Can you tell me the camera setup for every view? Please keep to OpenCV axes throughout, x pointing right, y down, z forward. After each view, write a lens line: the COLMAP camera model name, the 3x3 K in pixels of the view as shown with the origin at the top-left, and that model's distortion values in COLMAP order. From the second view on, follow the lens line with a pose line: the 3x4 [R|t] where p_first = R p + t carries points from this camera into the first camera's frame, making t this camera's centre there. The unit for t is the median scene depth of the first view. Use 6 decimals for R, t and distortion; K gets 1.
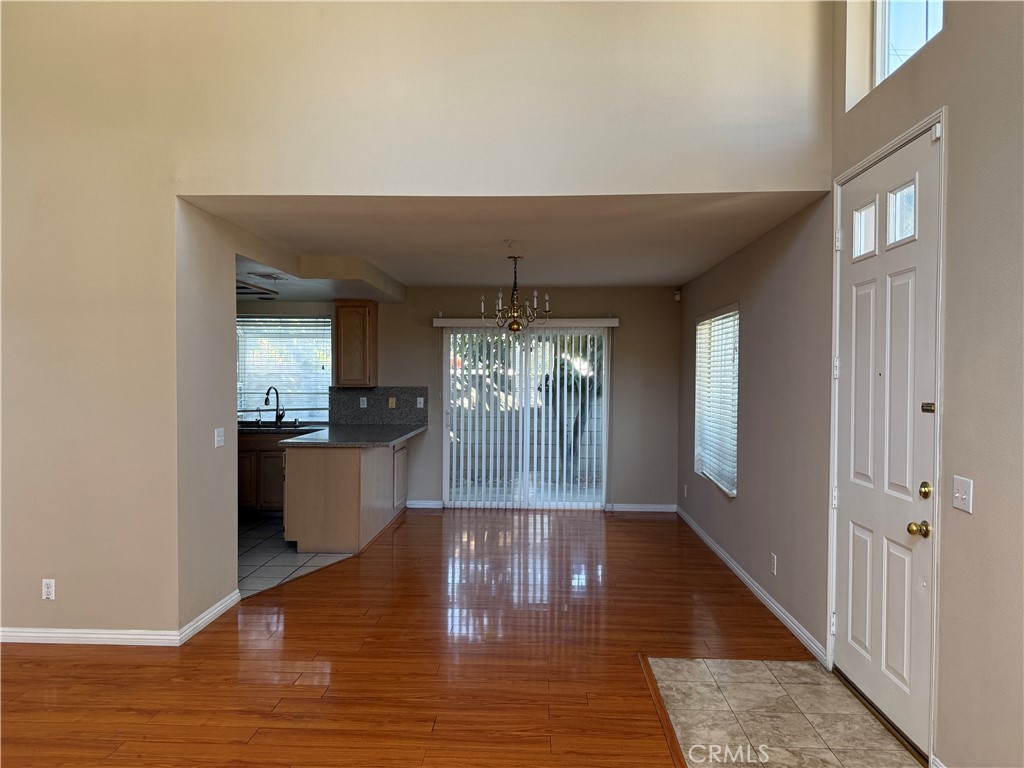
lens RADIAL K [[721.8, 0, 512.0], [0, 721.8, 384.0], [0, 0, 1]] dist [-0.002092, -0.003824]
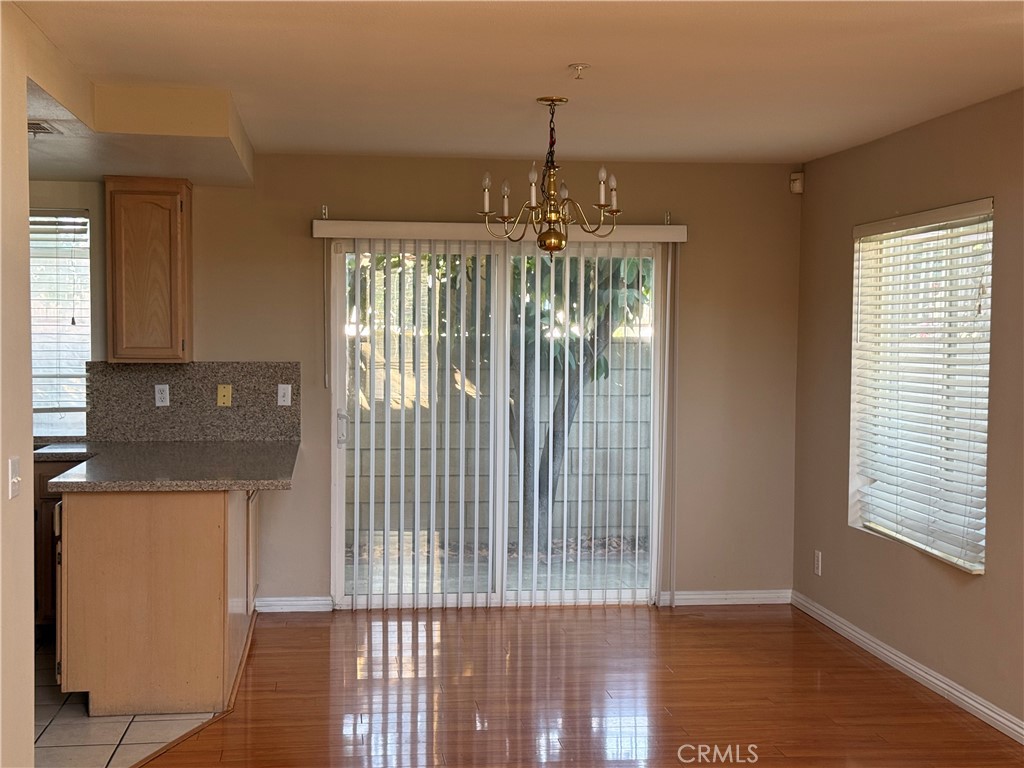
lens RADIAL K [[1464.1, 0, 512.0], [0, 1464.1, 384.0], [0, 0, 1]] dist [0.053906, 0.020480]
pose [[0.984376, -0.005046, 0.176005, -0.150469], [0.001351, 0.999776, 0.021108, -0.001896], [-0.176072, -0.020540, 0.984163, 0.008300]]
